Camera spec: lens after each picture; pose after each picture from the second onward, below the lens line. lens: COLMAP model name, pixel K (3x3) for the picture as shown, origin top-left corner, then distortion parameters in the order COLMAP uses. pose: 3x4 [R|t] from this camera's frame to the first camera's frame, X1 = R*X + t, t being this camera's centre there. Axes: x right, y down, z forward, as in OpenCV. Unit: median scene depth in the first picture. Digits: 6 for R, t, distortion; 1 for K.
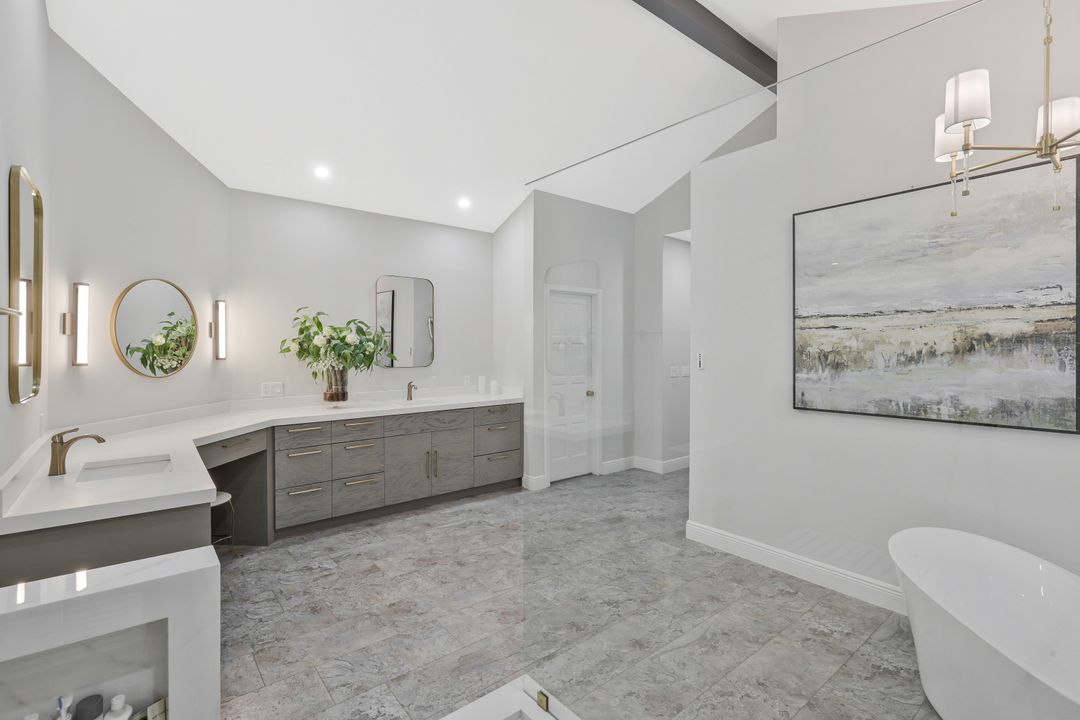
lens RADIAL K [[498.0, 0, 537.9], [0, 498.0, 346.4], [0, 0, 1]] dist [0.000643, -0.000122]
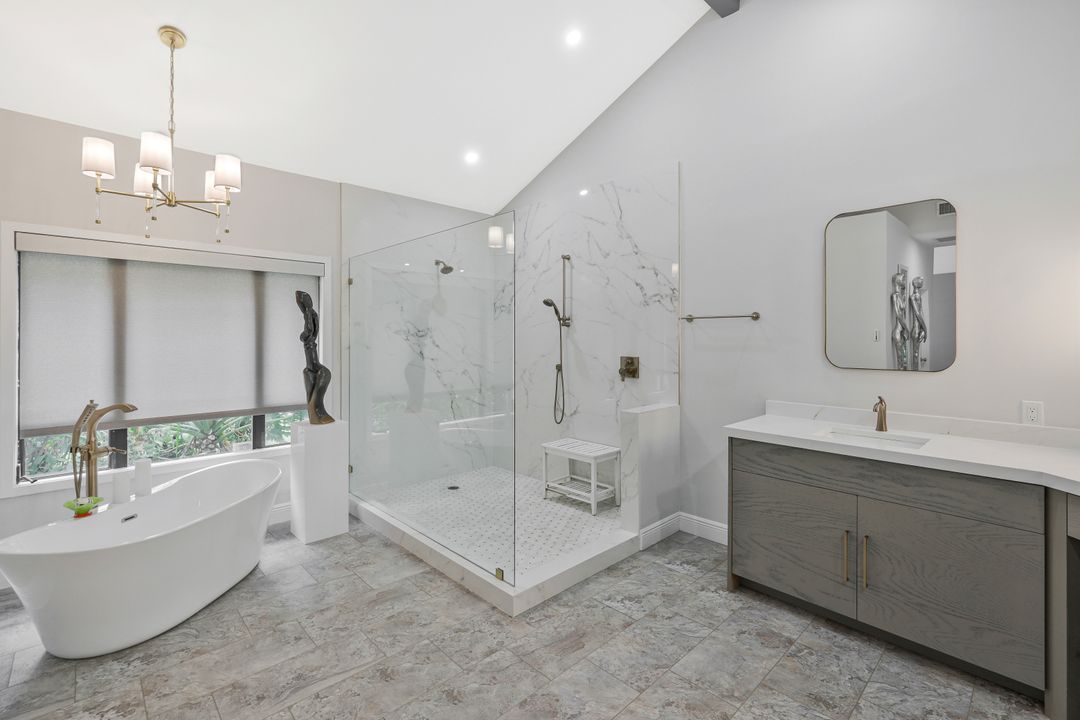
lens RADIAL K [[473.5, 0, 541.9], [0, 473.5, 341.6], [0, 0, 1]] dist [0.002792, 0.000363]
pose [[-0.997085, 0.000329, -0.076292, -0.004182], [-0.000139, 0.999981, 0.006129, 0.019193], [0.076292, 0.006121, -0.997067, 1.835577]]
